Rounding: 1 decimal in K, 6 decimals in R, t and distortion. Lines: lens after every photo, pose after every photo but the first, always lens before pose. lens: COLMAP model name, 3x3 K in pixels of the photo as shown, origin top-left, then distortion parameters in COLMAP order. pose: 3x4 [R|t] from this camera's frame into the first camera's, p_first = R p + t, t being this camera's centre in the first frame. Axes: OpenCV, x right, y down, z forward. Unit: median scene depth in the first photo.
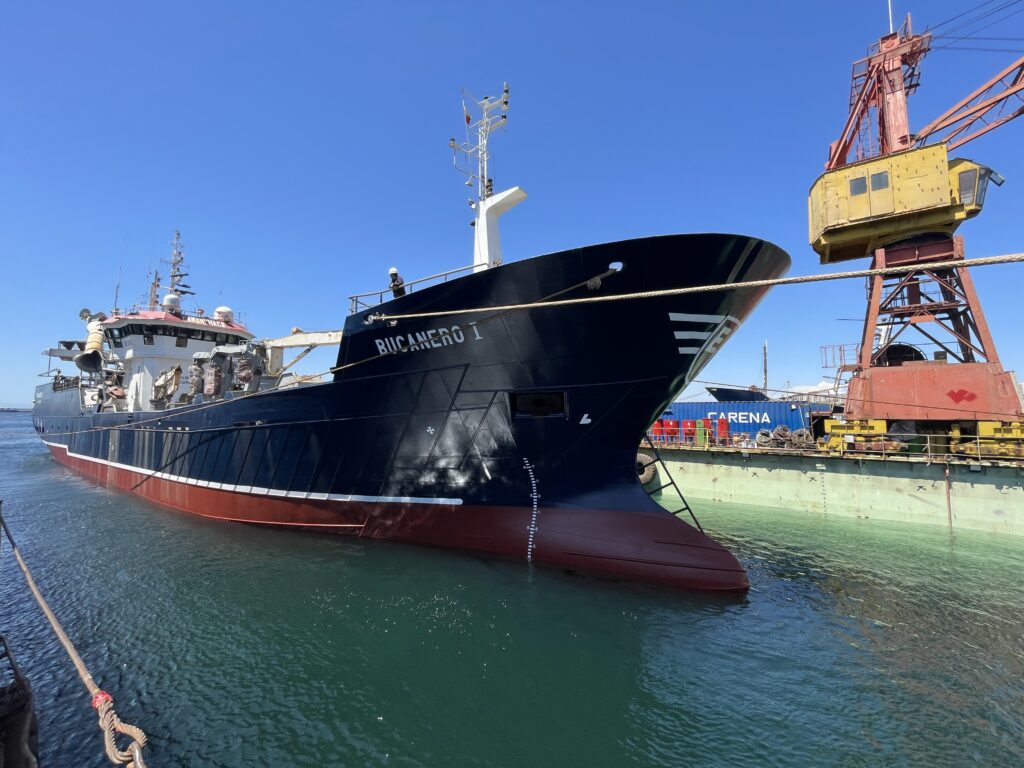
lens RADIAL K [[416.1, 0, 515.1], [0, 416.1, 383.7], [0, 0, 1]] dist [-0.002399, -0.000069]
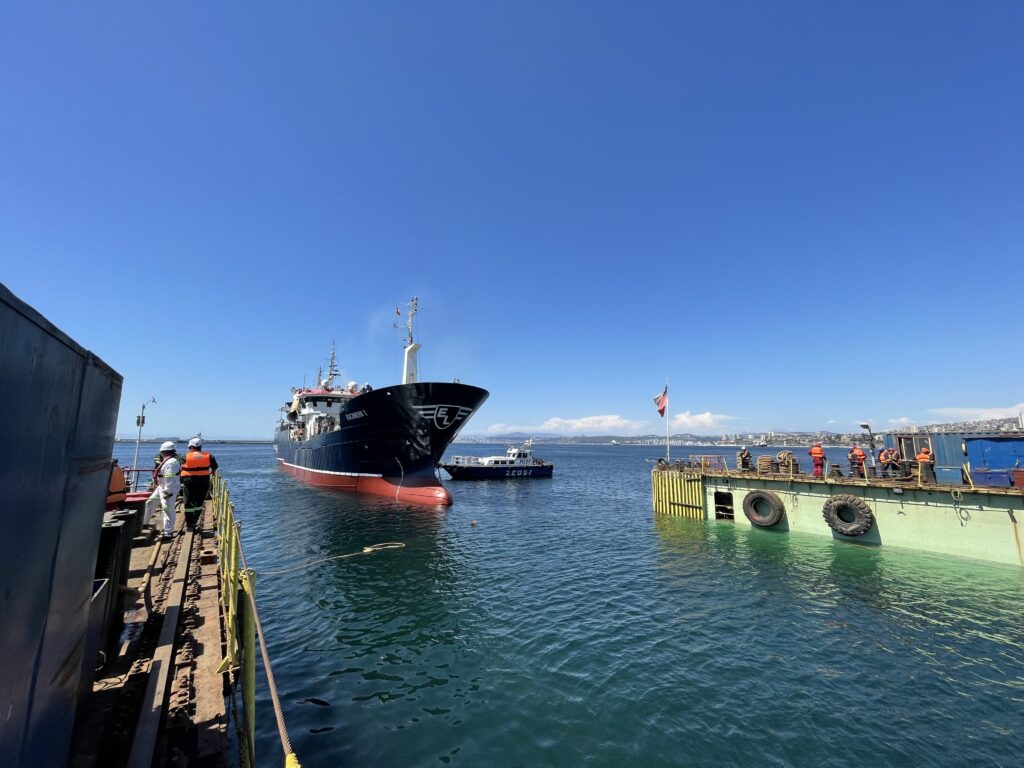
lens RADIAL K [[410.5, 0, 500.0], [0, 410.5, 382.2], [0, 0, 1]] dist [0.049508, -0.000032]
pose [[0.925099, -0.057284, -0.375380, 1.136458], [0.029706, 0.996444, -0.078851, -0.049327], [0.378562, 0.061794, 0.923511, -0.821159]]
